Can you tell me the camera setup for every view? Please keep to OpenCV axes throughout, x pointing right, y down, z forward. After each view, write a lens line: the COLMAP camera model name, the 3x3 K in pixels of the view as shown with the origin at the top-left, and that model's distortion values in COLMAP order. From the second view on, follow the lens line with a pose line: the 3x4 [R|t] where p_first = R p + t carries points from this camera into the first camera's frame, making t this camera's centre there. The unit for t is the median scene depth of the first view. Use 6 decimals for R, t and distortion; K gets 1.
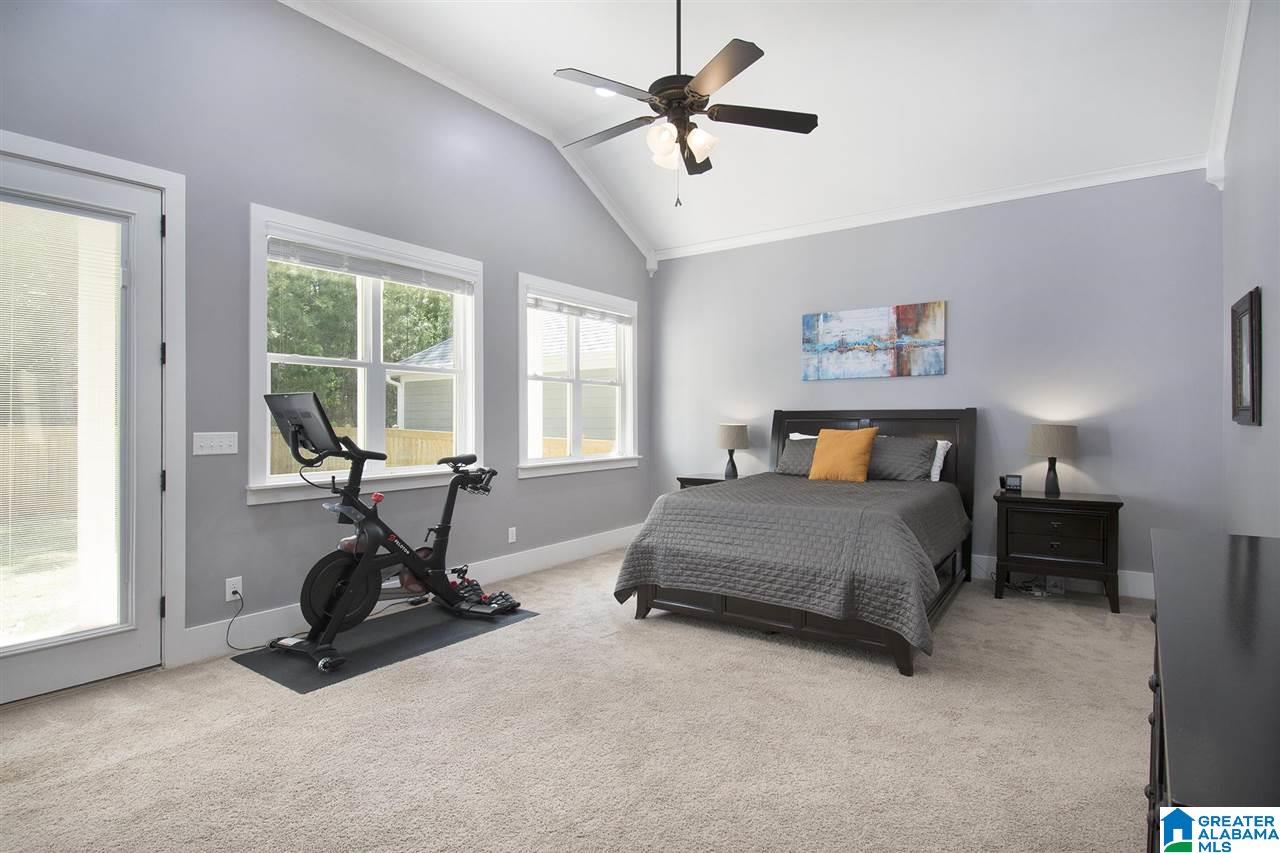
lens RADIAL K [[645.5, 0, 644.2], [0, 645.5, 422.3], [0, 0, 1]] dist [0.000218, -0.000085]
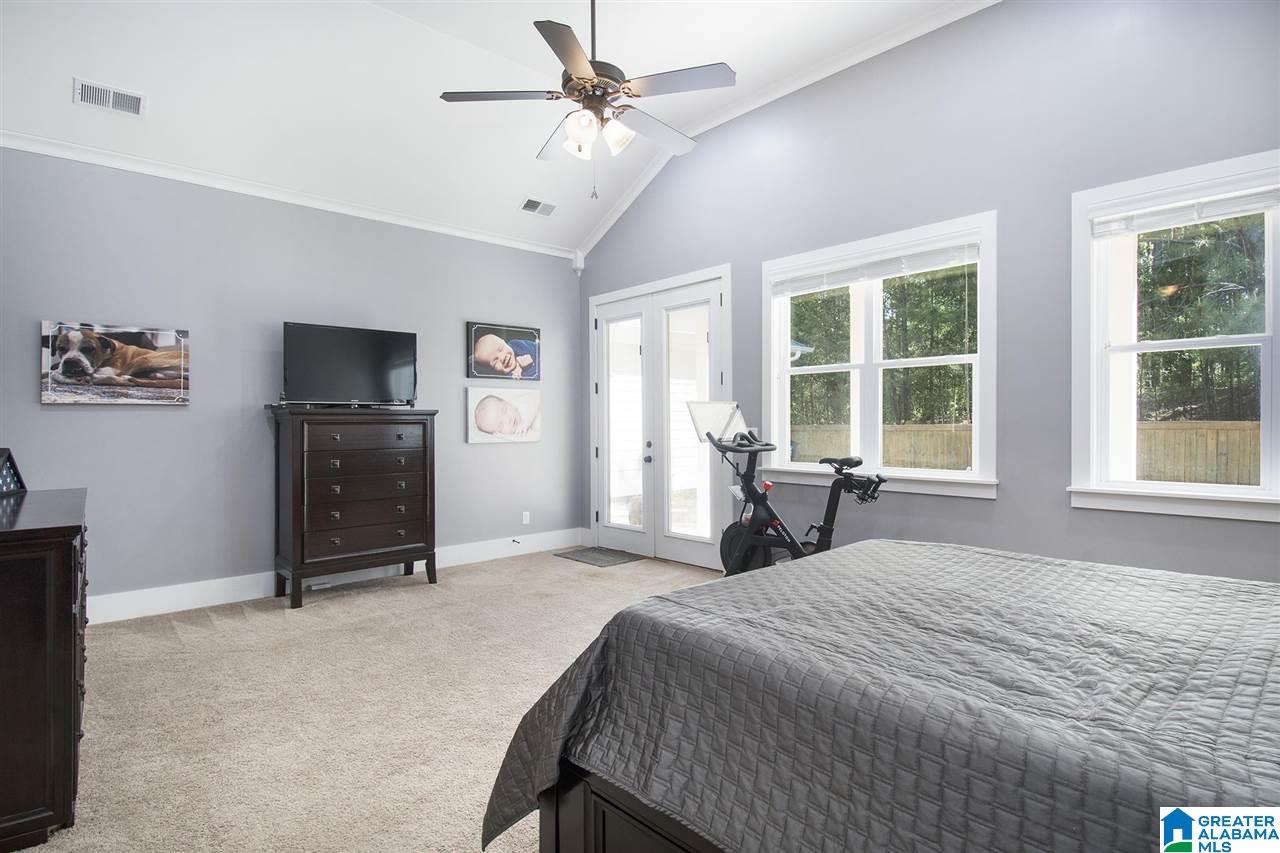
lens RADIAL K [[645.5, 0, 644.2], [0, 645.5, 422.3], [0, 0, 1]] dist [0.000218, -0.000085]
pose [[-0.210738, 0.005150, -0.977529, 0.710140], [0.003149, 0.999985, 0.004589, -0.004502], [0.977538, -0.002111, -0.210750, 0.931721]]
